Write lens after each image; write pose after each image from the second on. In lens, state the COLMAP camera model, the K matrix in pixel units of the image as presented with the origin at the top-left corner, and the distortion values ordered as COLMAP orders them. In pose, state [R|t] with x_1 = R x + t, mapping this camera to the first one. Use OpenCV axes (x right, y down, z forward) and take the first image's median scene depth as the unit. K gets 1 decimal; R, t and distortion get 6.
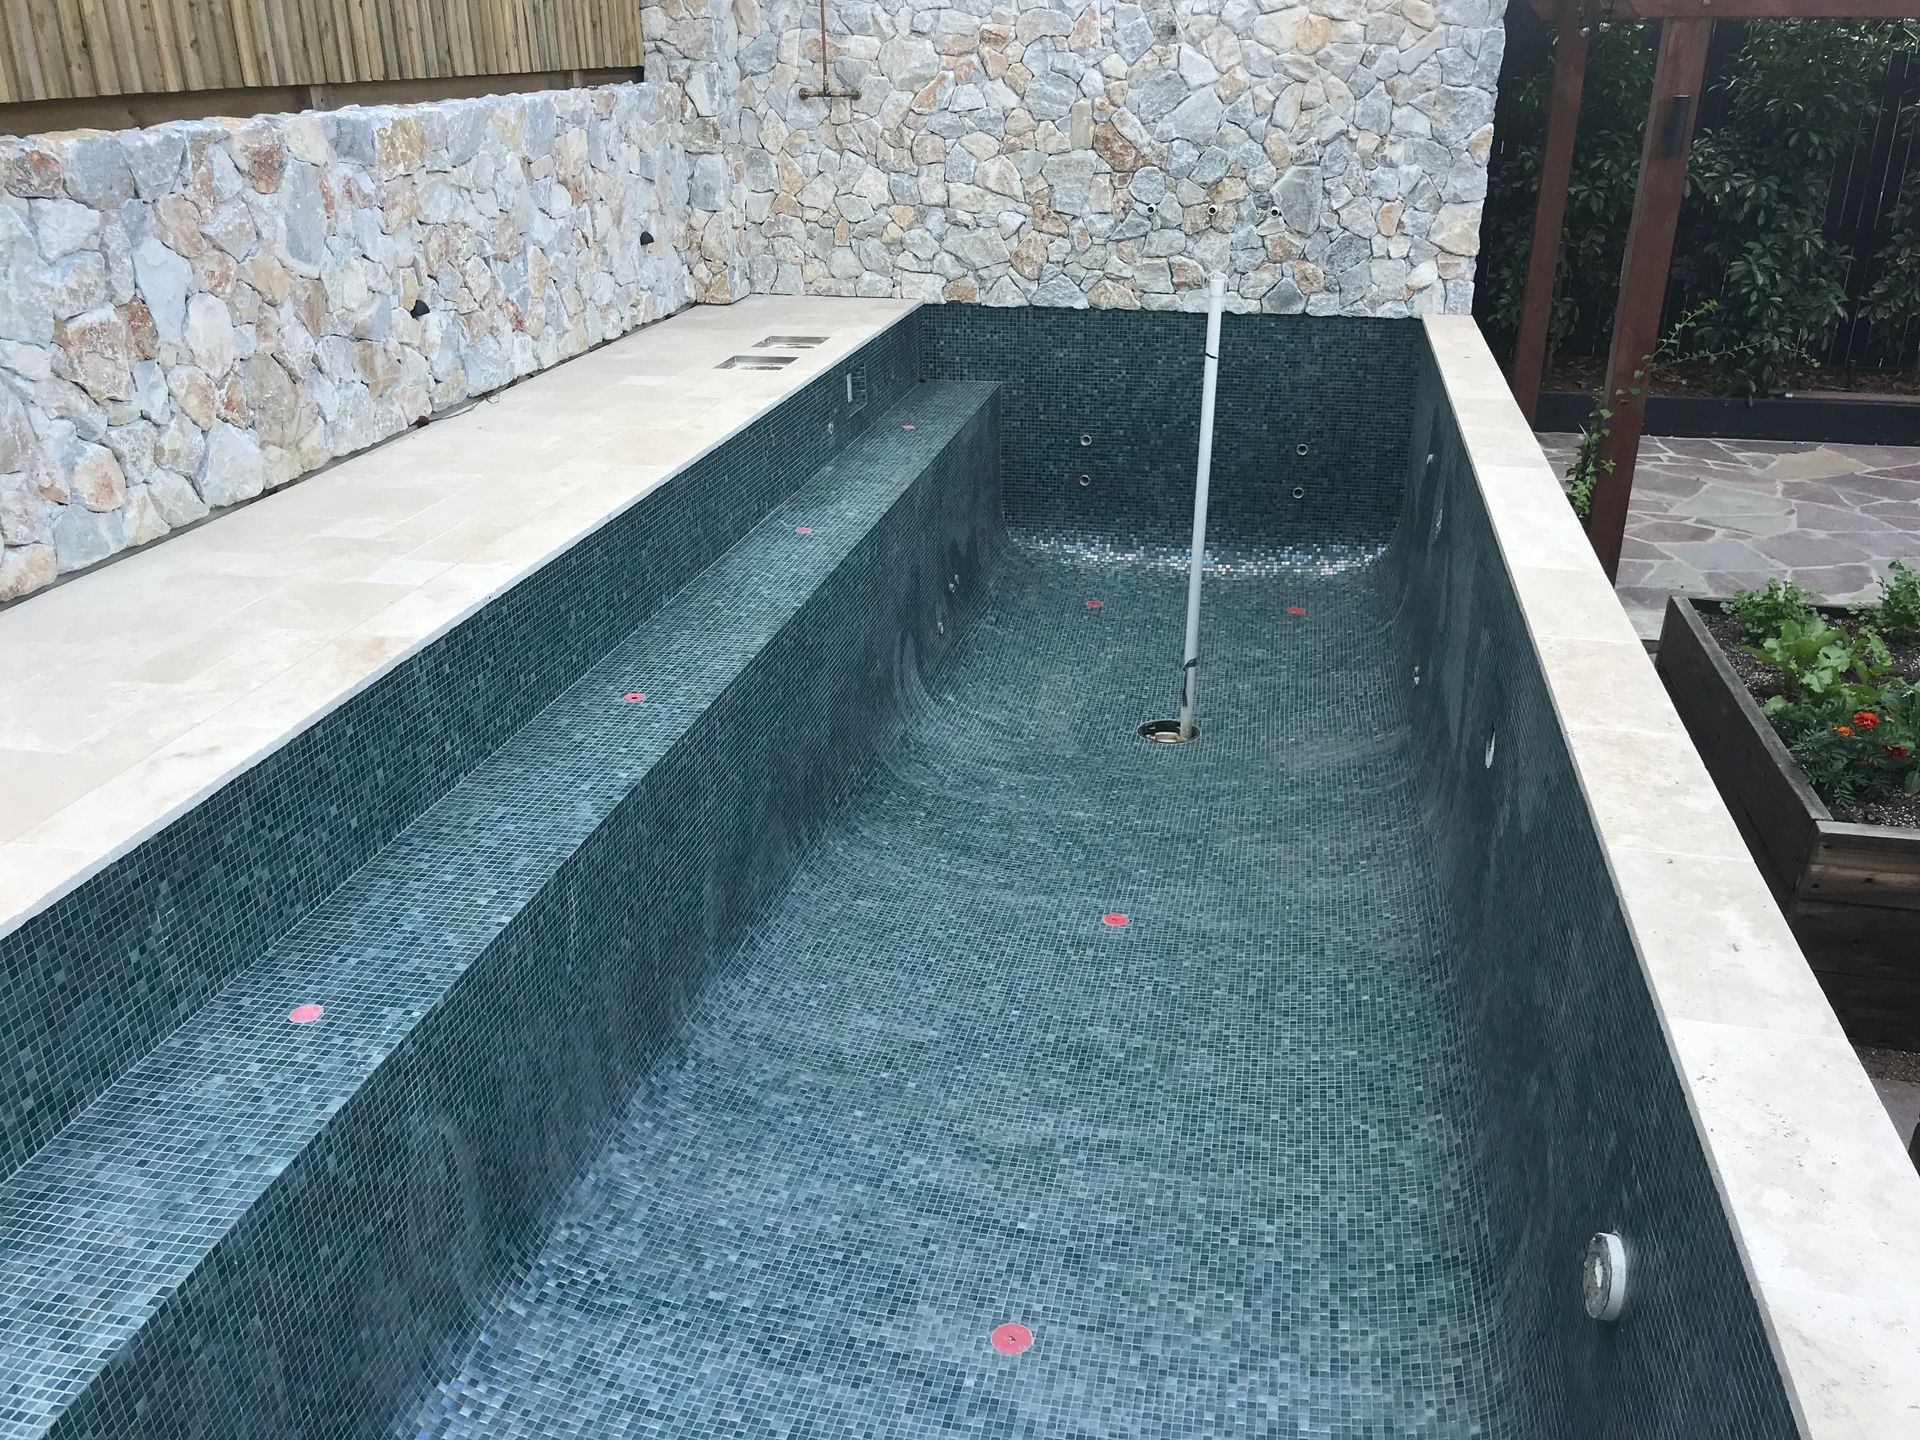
lens RADIAL K [[1564.6, 0, 963.8], [0, 1564.6, 720.3], [0, 0, 1]] dist [-0.005382, 0.006236]
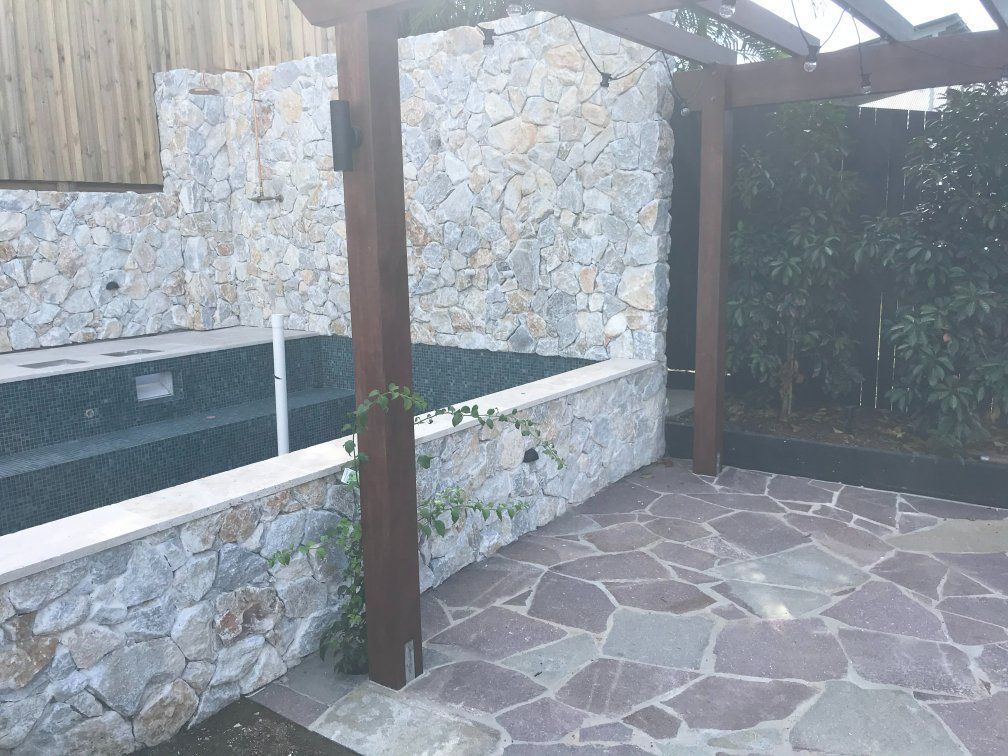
lens RADIAL K [[808.3, 0, 502.1], [0, 808.3, 392.6], [0, 0, 1]] dist [0.102095, -0.286658]
pose [[0.907486, 0.065859, -0.414887, 0.476016], [-0.147568, 0.974669, -0.168058, -0.121279], [0.393310, 0.213735, 0.894217, 0.434293]]
